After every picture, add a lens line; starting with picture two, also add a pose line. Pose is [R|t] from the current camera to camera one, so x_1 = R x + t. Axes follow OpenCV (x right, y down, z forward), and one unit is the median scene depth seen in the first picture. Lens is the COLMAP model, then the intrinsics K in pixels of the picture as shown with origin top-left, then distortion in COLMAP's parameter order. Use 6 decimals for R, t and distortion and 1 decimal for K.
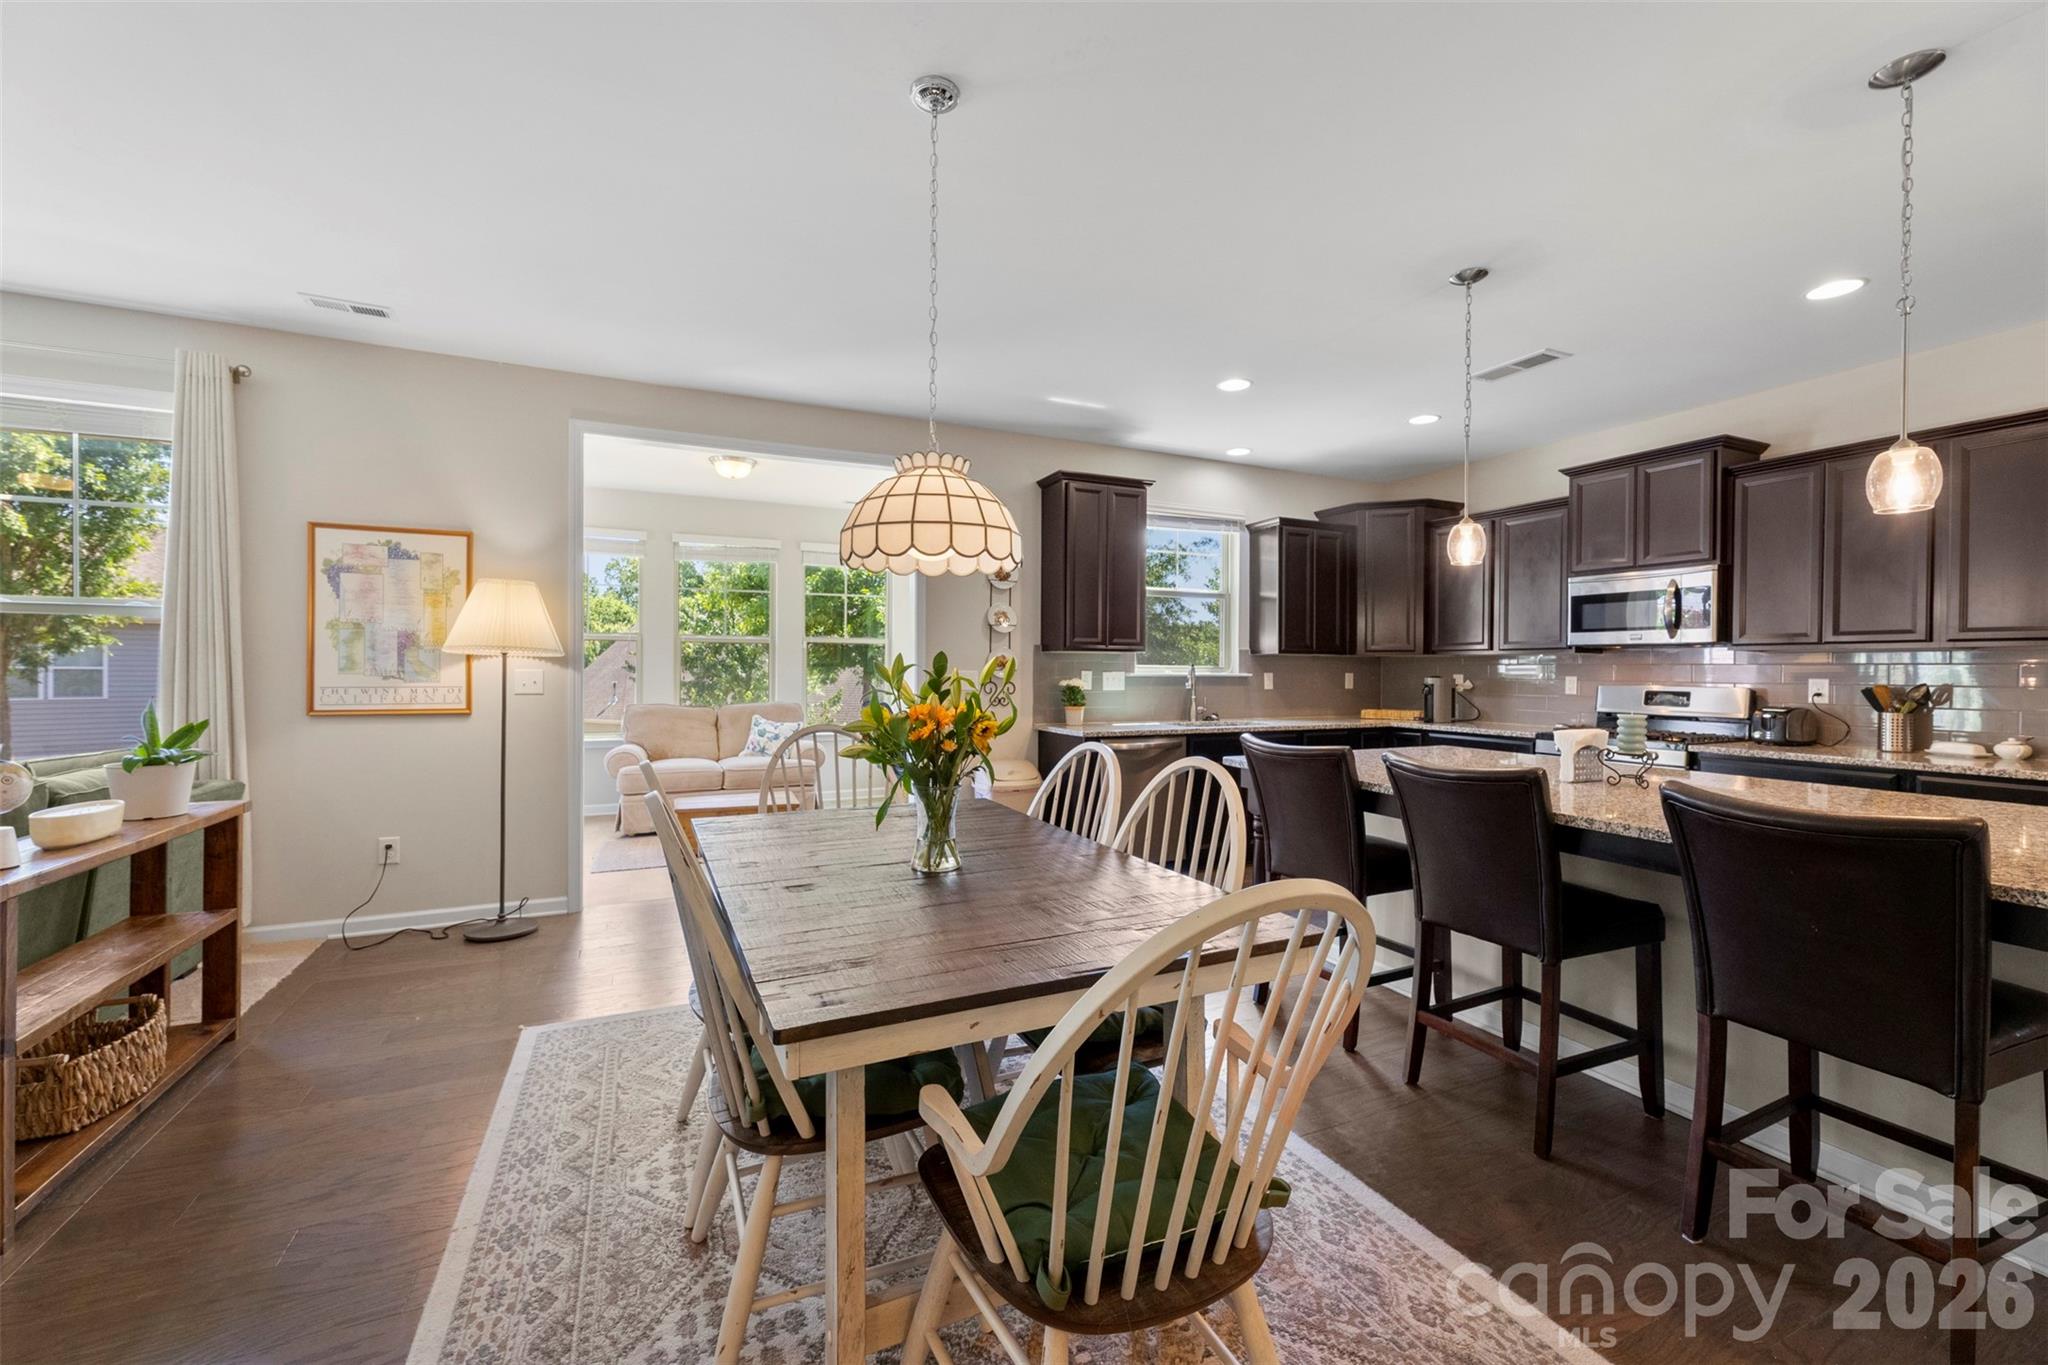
lens RADIAL K [[832.0, 0, 1009.9], [0, 832.0, 672.6], [0, 0, 1]] dist [0.008915, -0.000504]
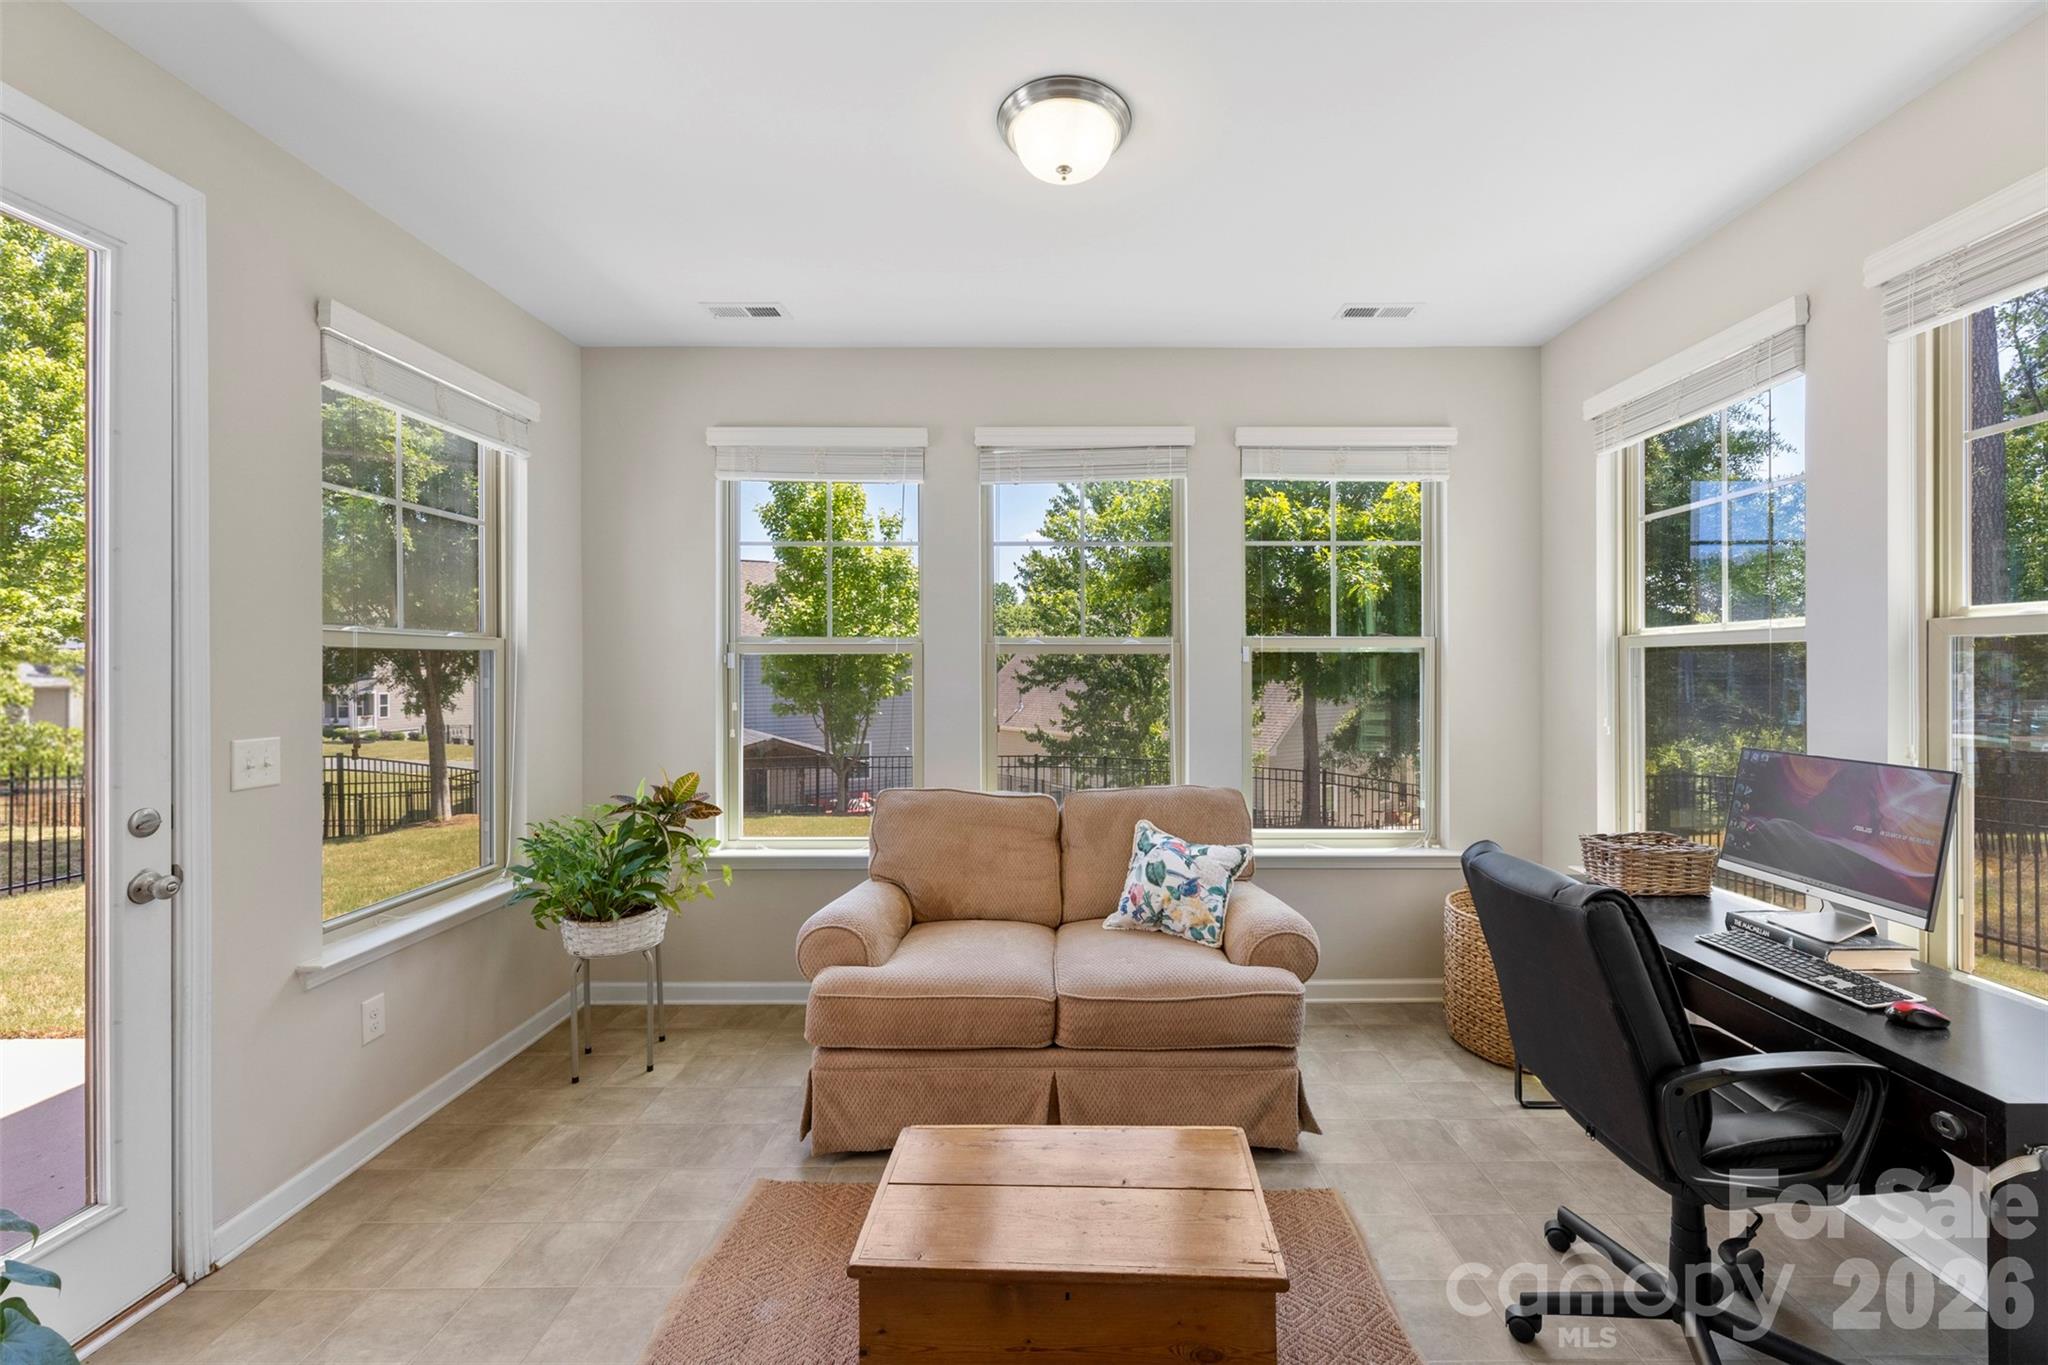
lens RADIAL K [[843.2, 0, 1040.7], [0, 843.2, 669.7], [0, 0, 1]] dist [-0.004389, -0.000042]
pose [[0.906832, -0.012236, -0.421315, -0.311930], [0.010763, 0.999925, -0.005874, -0.046920], [0.421356, 0.000792, 0.906895, 1.078928]]
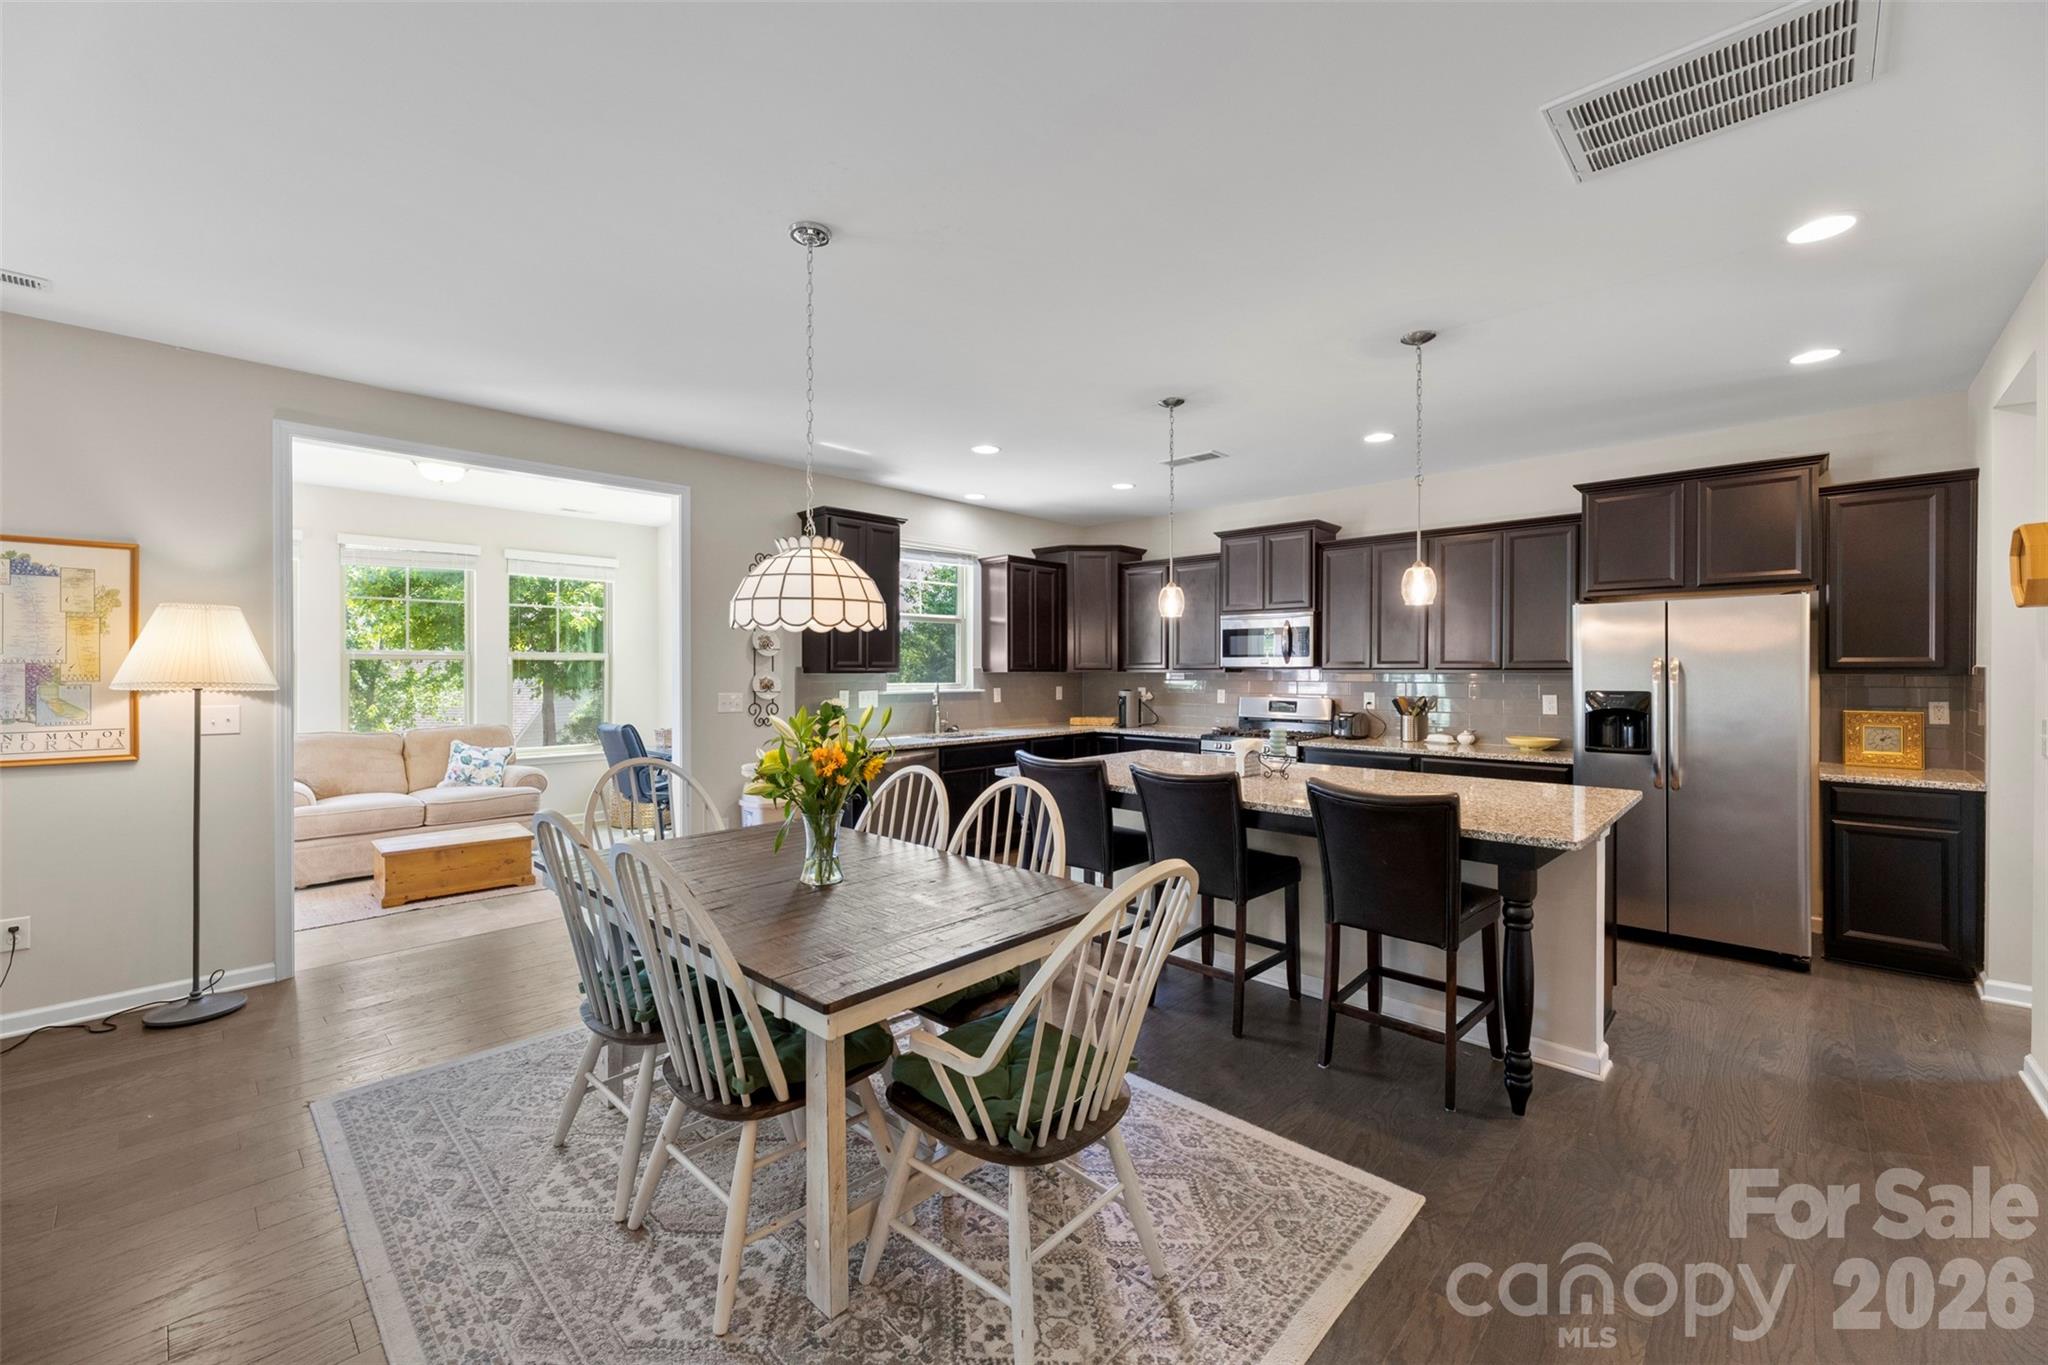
lens RADIAL K [[832.0, 0, 1012.8], [0, 832.0, 675.1], [0, 0, 1]] dist [0.008915, -0.000504]
pose [[0.929517, -0.008926, 0.368672, -0.143487], [0.007787, 0.999959, 0.004579, -0.035057], [-0.368698, -0.001386, 0.929548, -0.115587]]
